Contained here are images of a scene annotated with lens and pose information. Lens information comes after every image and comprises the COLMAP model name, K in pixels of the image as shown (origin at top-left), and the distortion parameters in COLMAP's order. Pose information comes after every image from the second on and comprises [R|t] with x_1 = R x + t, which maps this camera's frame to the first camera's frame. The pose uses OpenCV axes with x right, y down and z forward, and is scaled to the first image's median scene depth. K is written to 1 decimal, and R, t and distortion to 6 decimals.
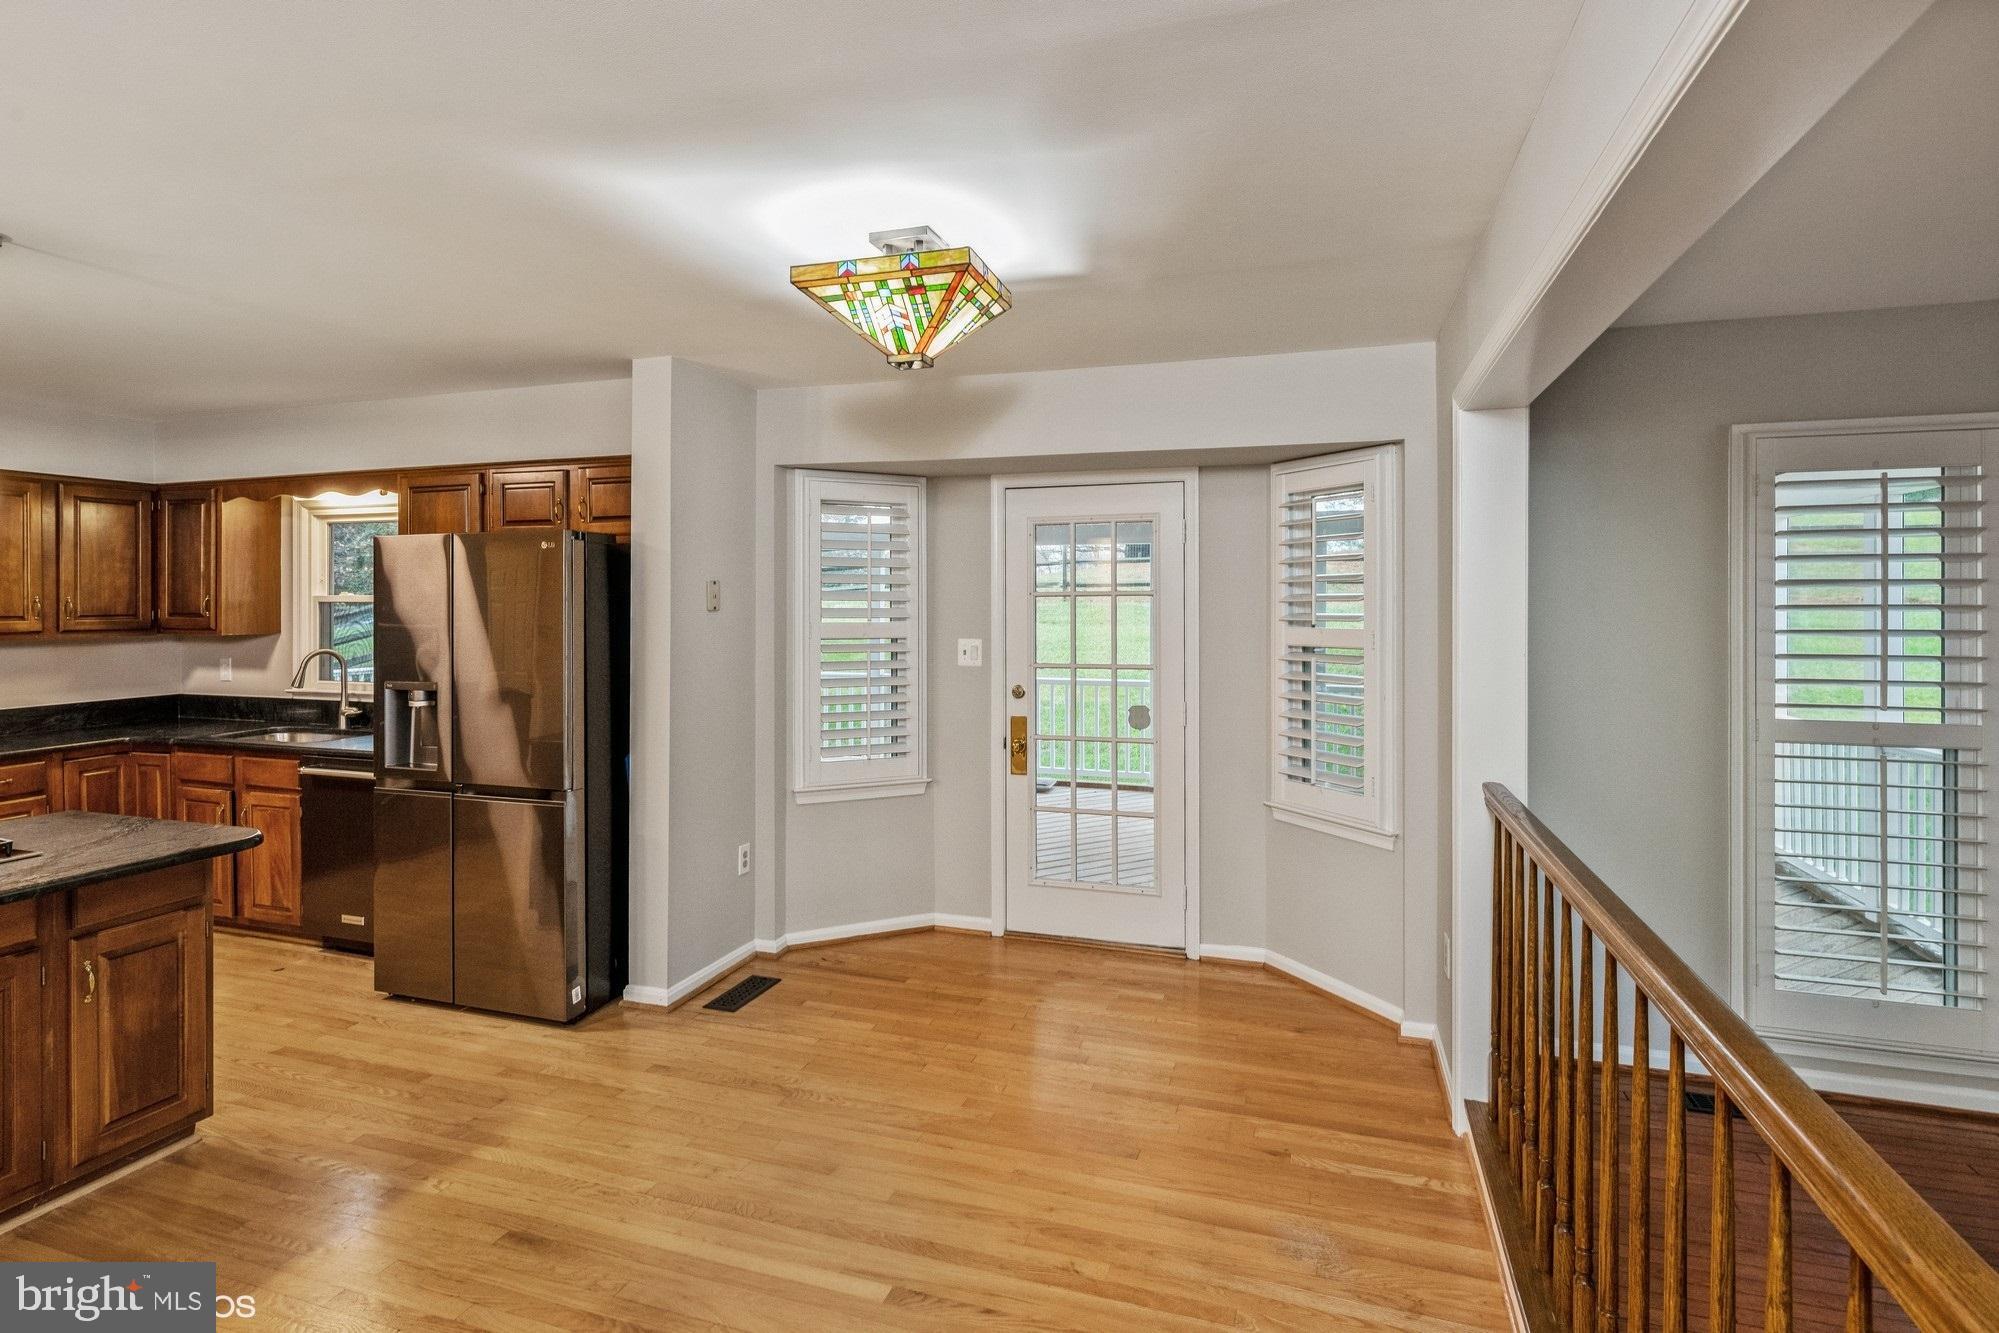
lens RADIAL K [[999.5, 0, 998.9], [0, 999.5, 602.5], [0, 0, 1]] dist [-0.016415, -0.000498]
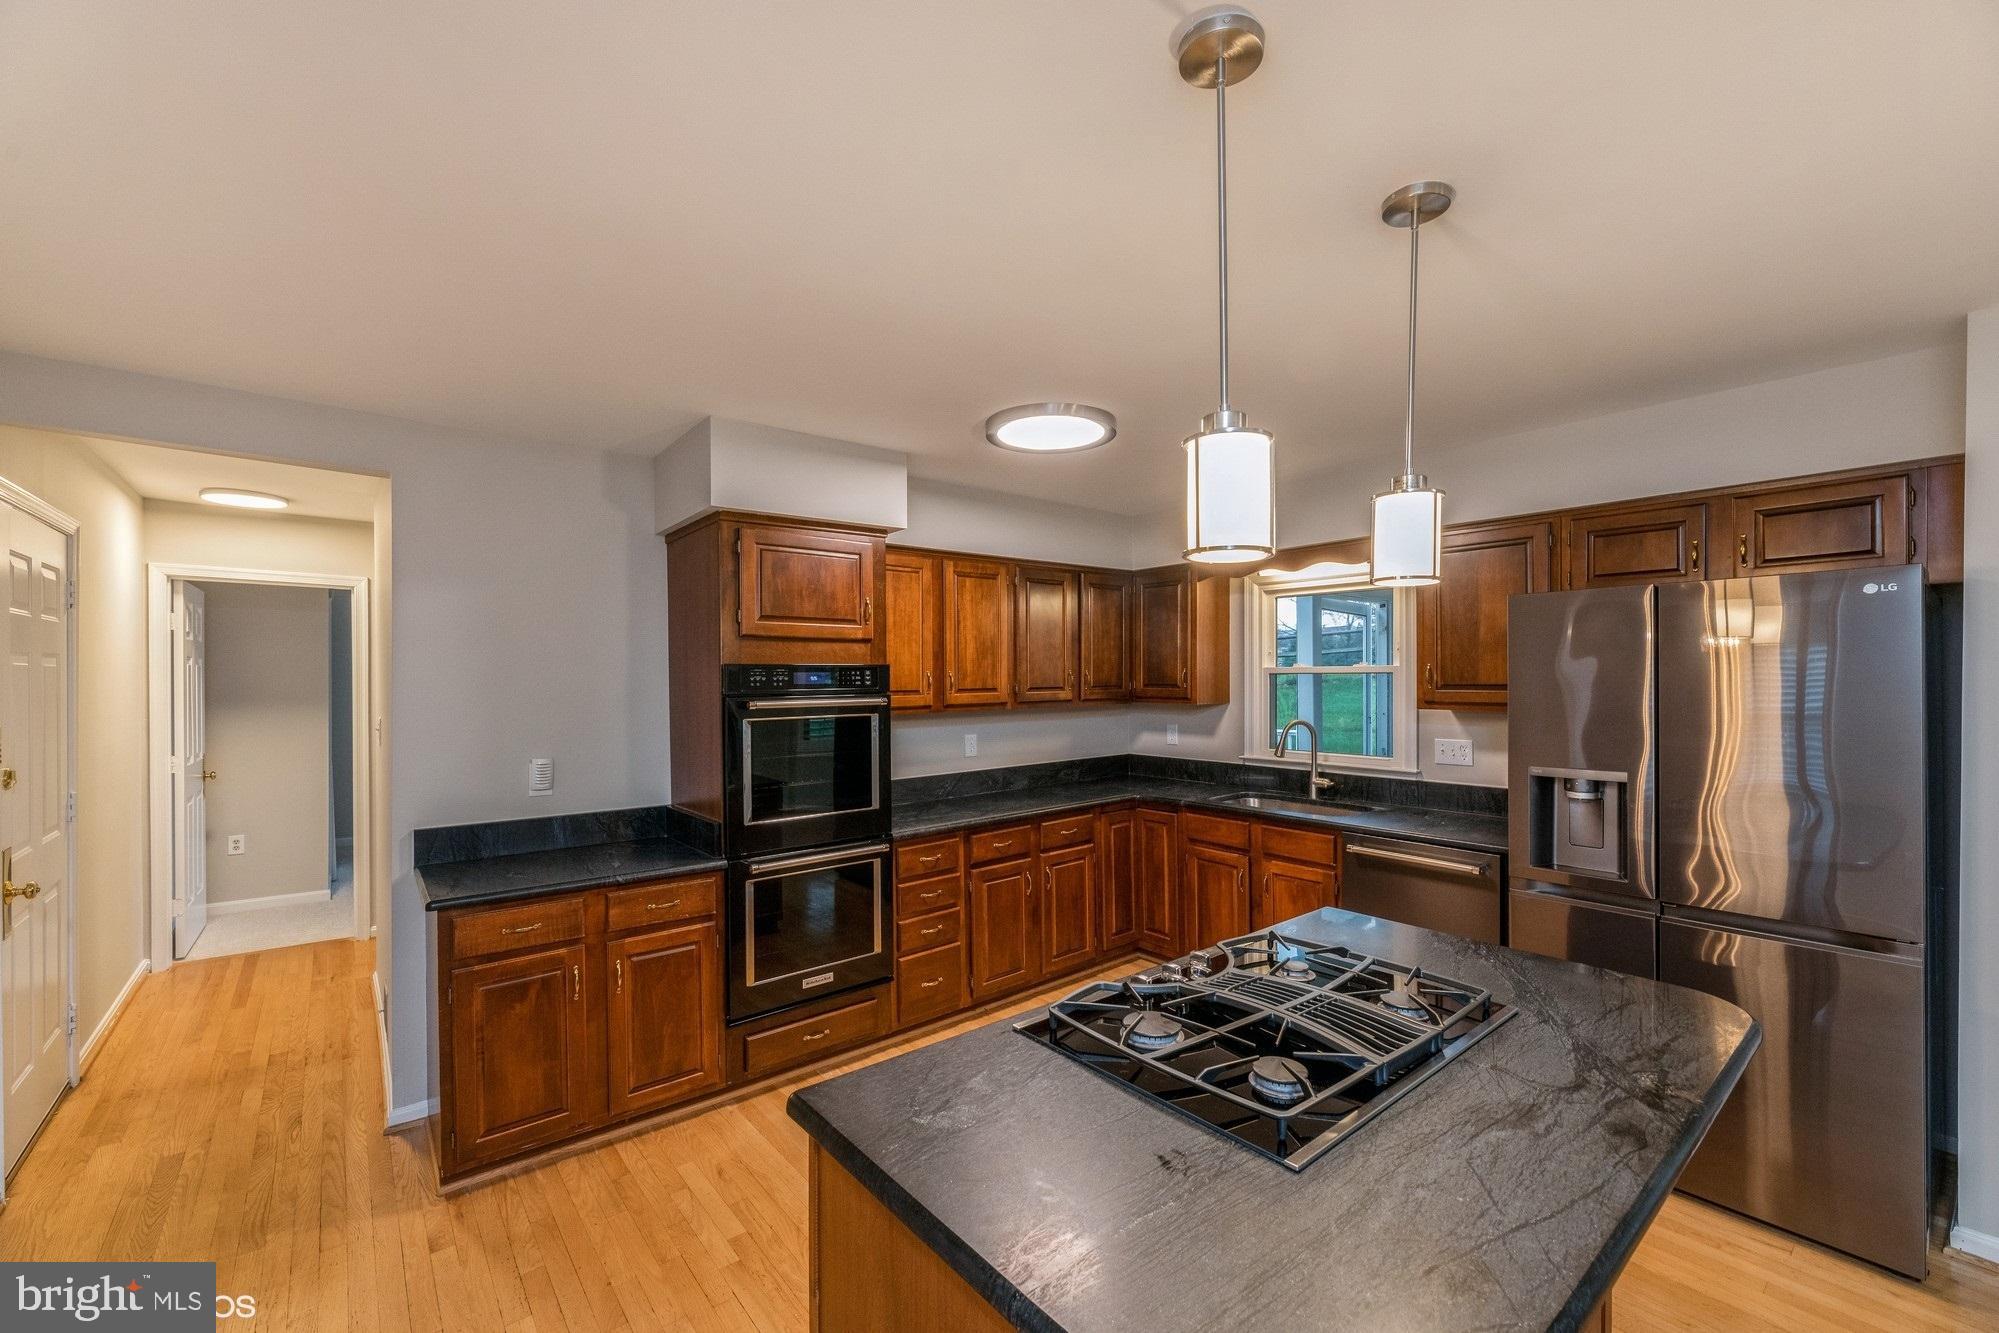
lens RADIAL K [[812.9, 0, 1006.4], [0, 812.9, 678.7], [0, 0, 1]] dist [0.000632, 0.000301]
pose [[0.844280, -0.002328, -0.535897, -0.481879], [0.005143, 0.999980, 0.003758, 0.000333], [0.535877, -0.005929, 0.844275, 0.134506]]
